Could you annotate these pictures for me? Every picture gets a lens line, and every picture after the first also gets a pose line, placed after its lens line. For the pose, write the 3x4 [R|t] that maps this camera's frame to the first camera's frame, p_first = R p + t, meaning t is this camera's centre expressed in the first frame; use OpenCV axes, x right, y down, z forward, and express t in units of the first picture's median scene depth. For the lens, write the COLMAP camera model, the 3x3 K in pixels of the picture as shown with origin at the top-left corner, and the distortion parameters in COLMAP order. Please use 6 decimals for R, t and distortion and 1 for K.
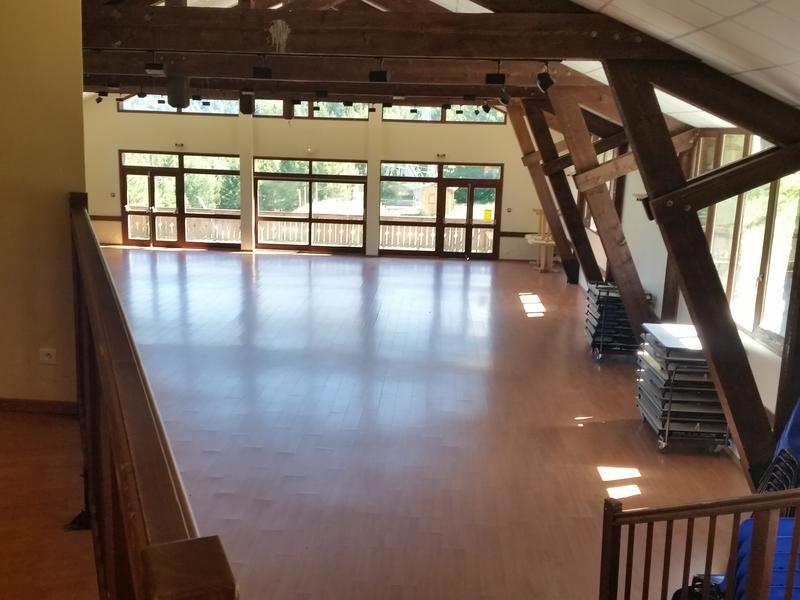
lens RADIAL K [[847.0, 0, 403.7], [0, 847.0, 309.9], [0, 0, 1]] dist [0.098697, 0.000000]
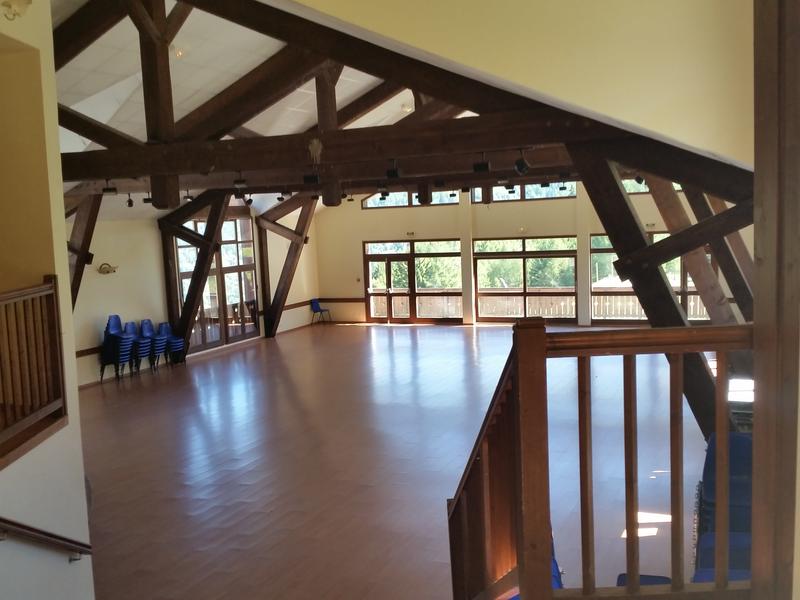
lens RADIAL K [[847.0, 0, 398.3], [0, 847.0, 322.8], [0, 0, 1]] dist [0.098697, 0.000000]
pose [[0.929326, -0.025952, -0.368347, 0.134240], [-0.002687, 0.997025, -0.077026, 0.012689], [0.369251, 0.072572, 0.926492, -0.042463]]
